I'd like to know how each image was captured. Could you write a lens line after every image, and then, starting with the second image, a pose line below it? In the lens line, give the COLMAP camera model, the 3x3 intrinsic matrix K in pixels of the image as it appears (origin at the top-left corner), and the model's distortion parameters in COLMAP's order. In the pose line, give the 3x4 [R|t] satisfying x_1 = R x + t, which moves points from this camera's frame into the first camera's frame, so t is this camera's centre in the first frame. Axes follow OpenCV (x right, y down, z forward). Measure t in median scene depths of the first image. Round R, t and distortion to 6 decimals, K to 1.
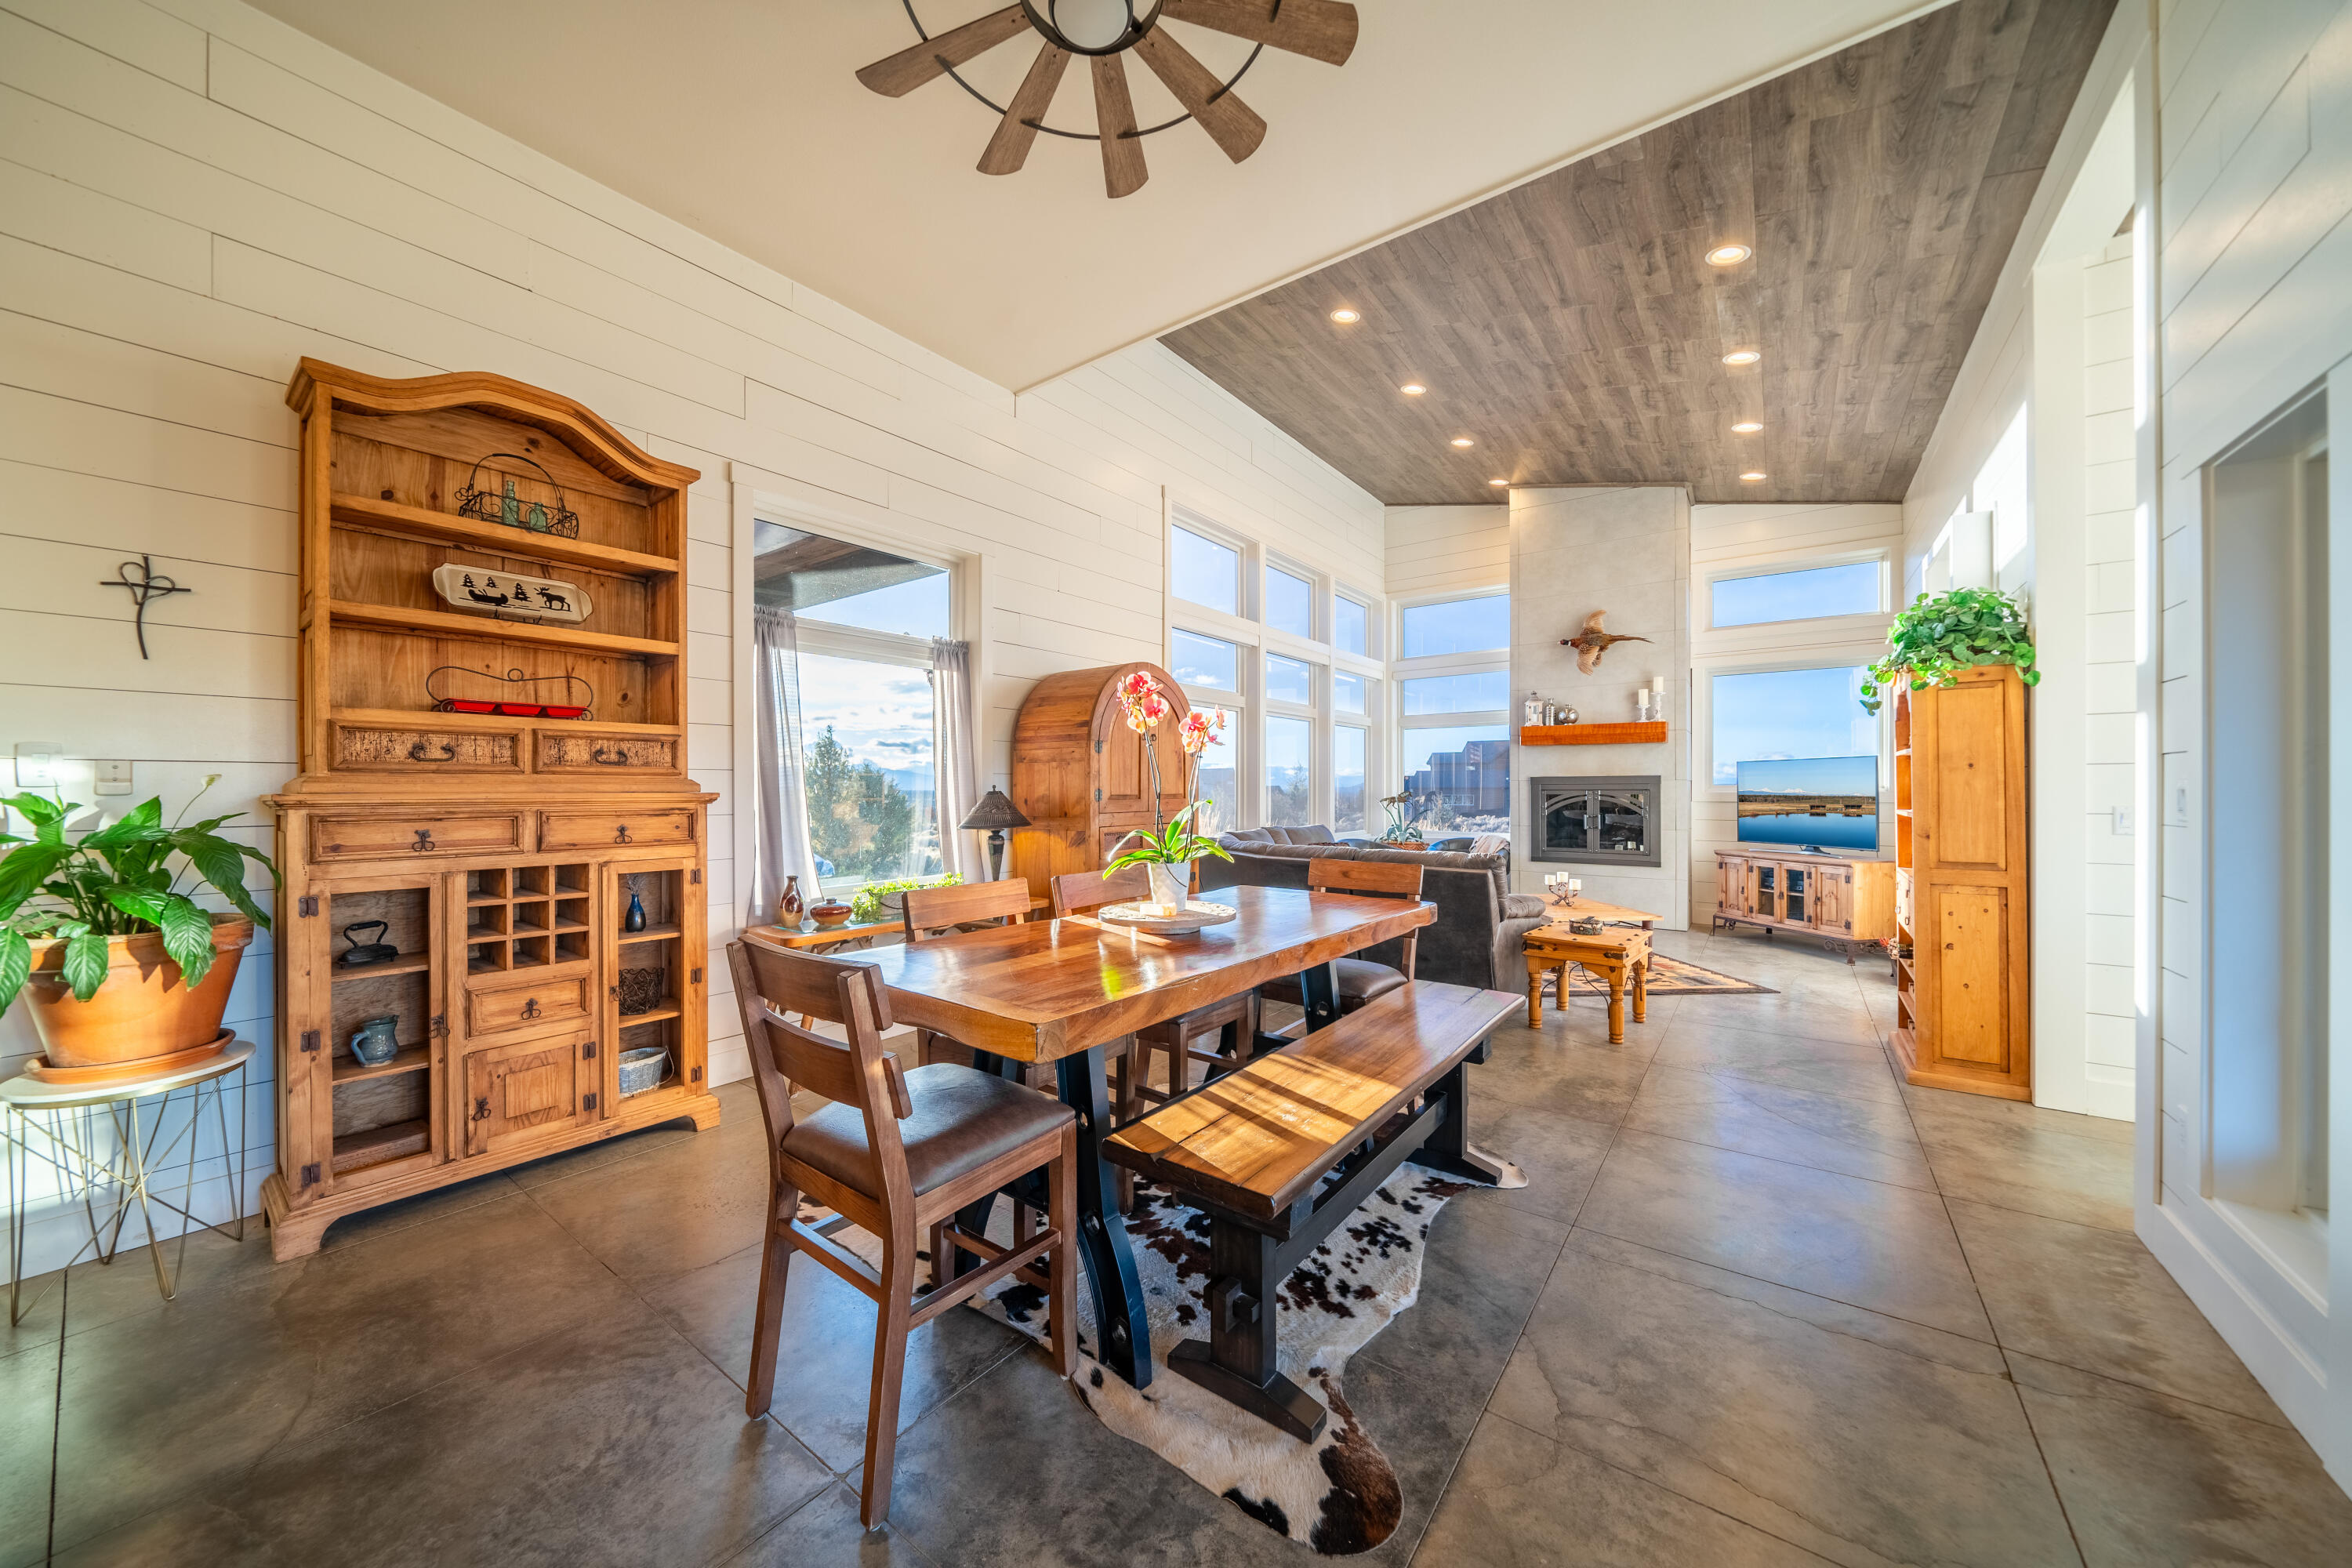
lens RADIAL K [[809.8, 0, 1137.9], [0, 809.8, 793.3], [0, 0, 1]] dist [-0.005252, 0.000011]
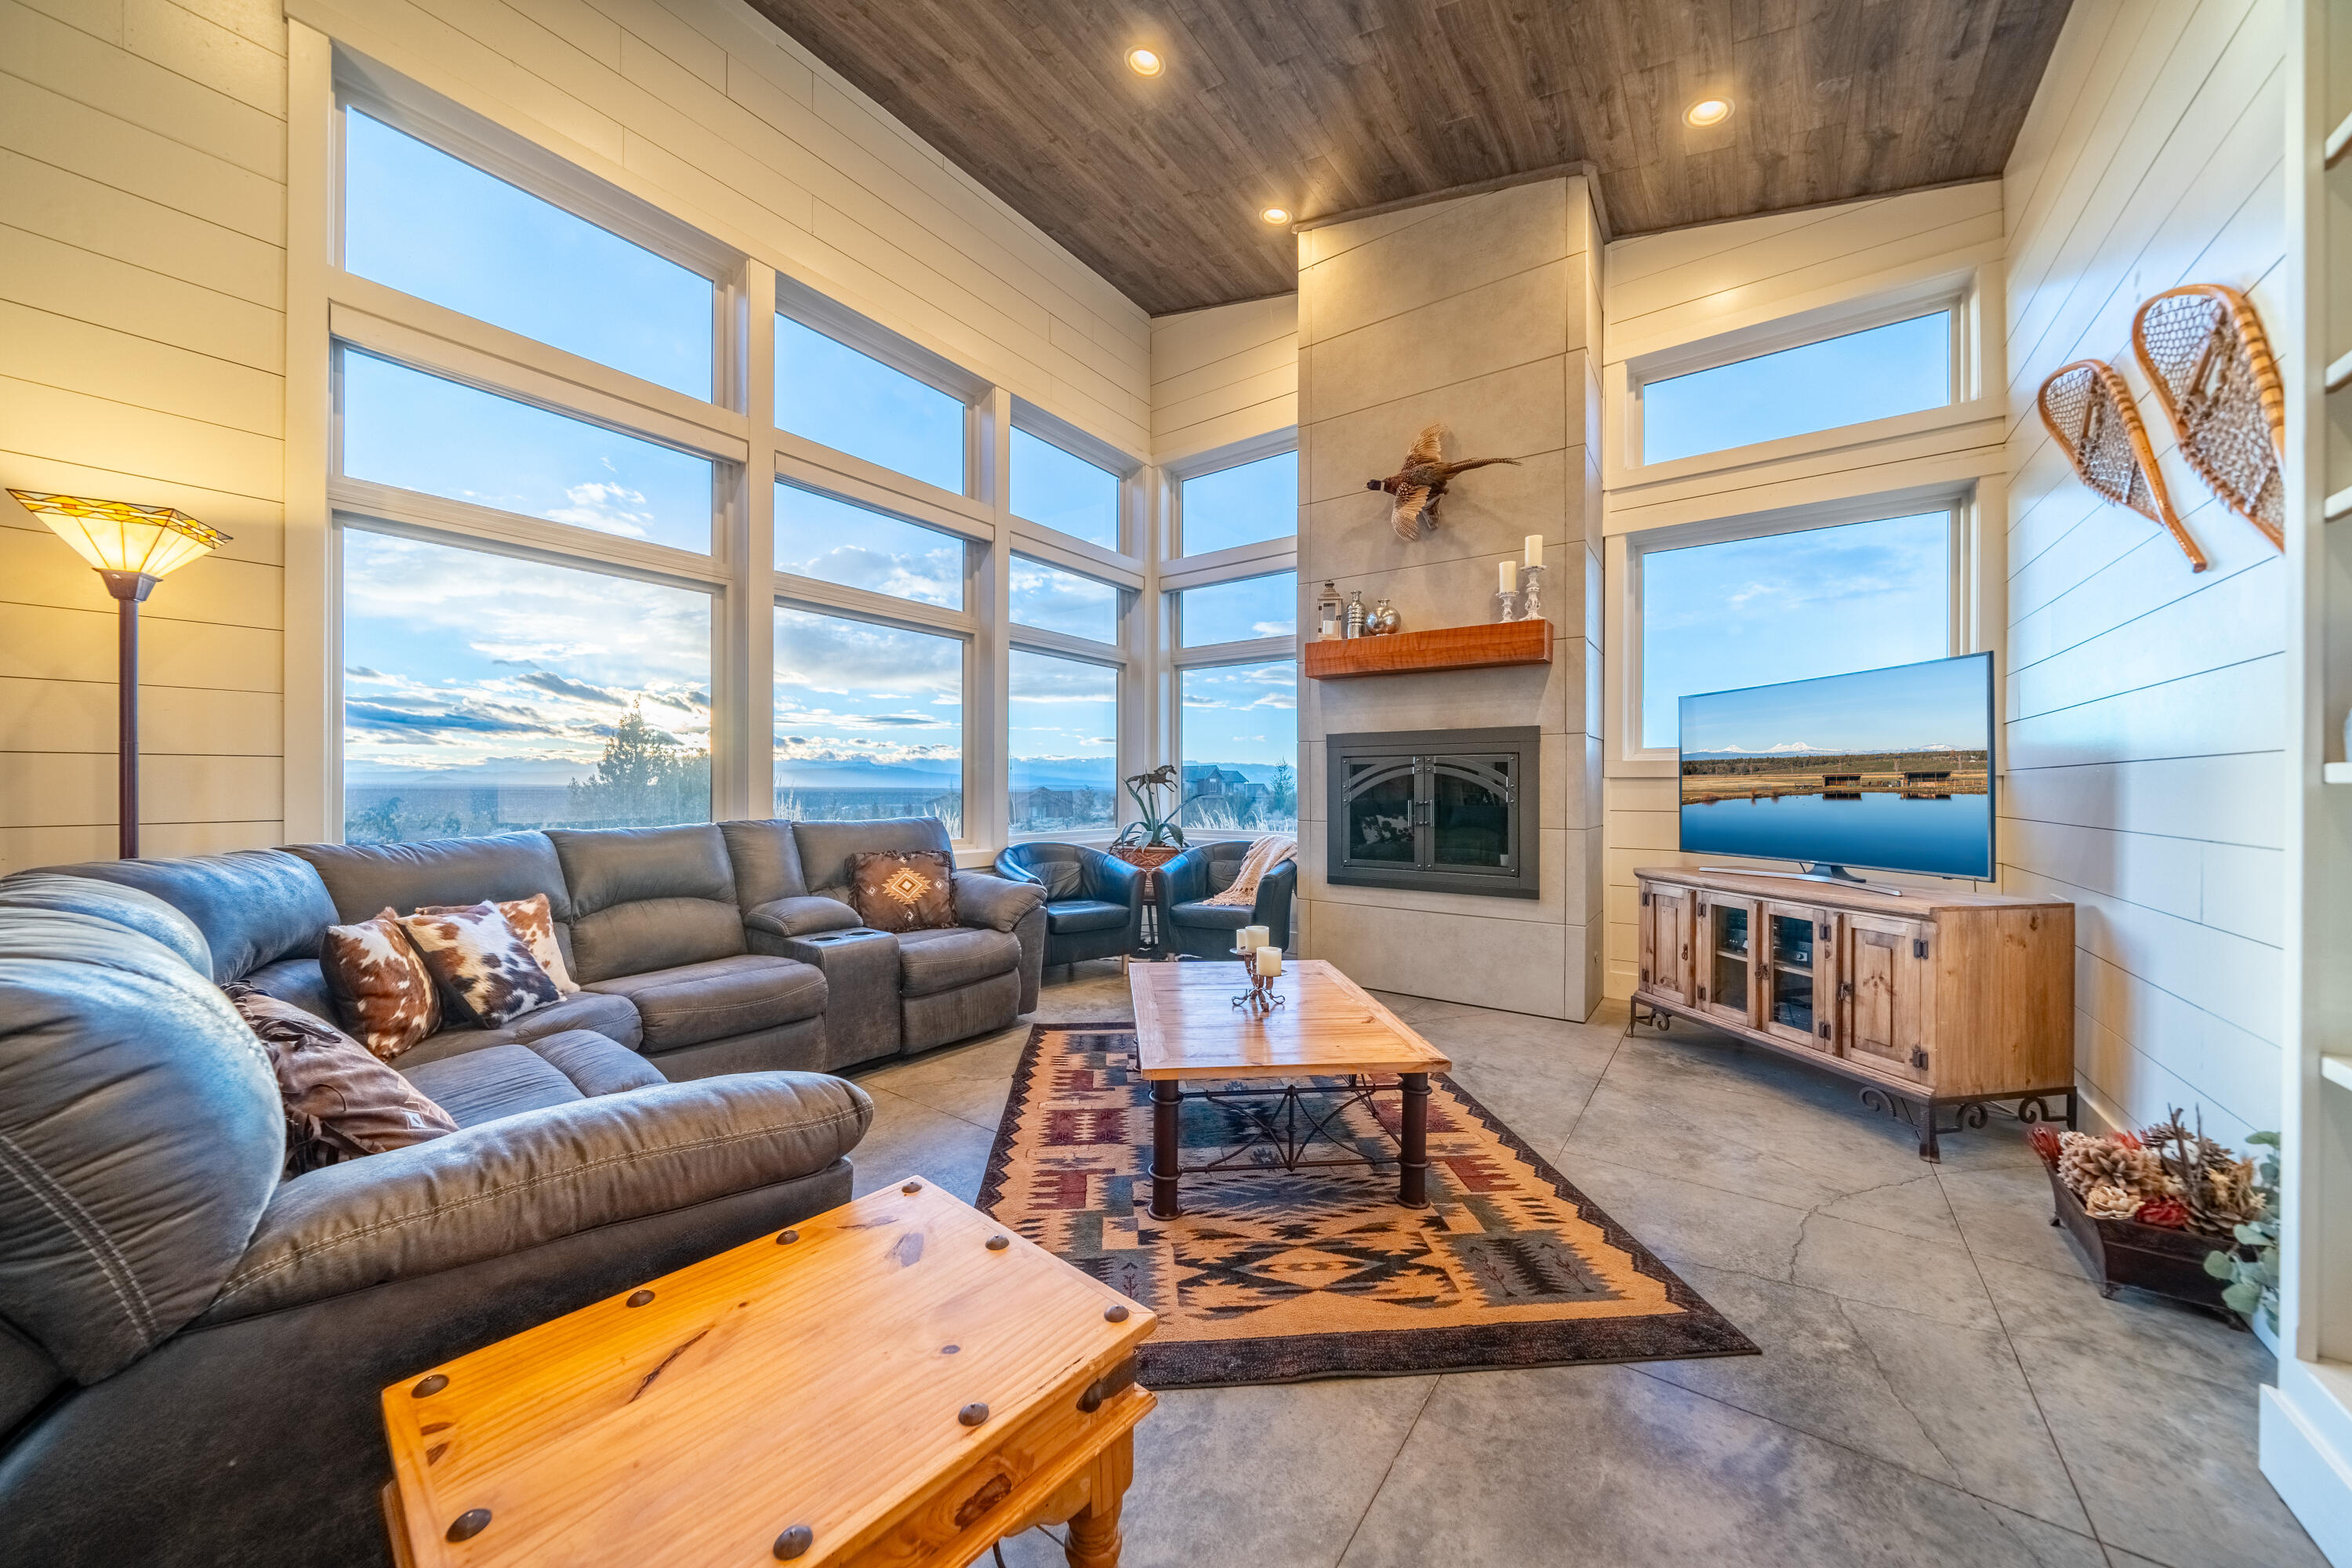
lens RADIAL K [[809.8, 0, 1148.4], [0, 809.8, 787.8], [0, 0, 1]] dist [-0.005252, 0.000011]
pose [[0.999743, 0.006268, 0.021776, 0.568976], [-0.006190, 0.999974, -0.003646, 0.033155], [-0.021798, 0.003510, 0.999756, 0.713435]]
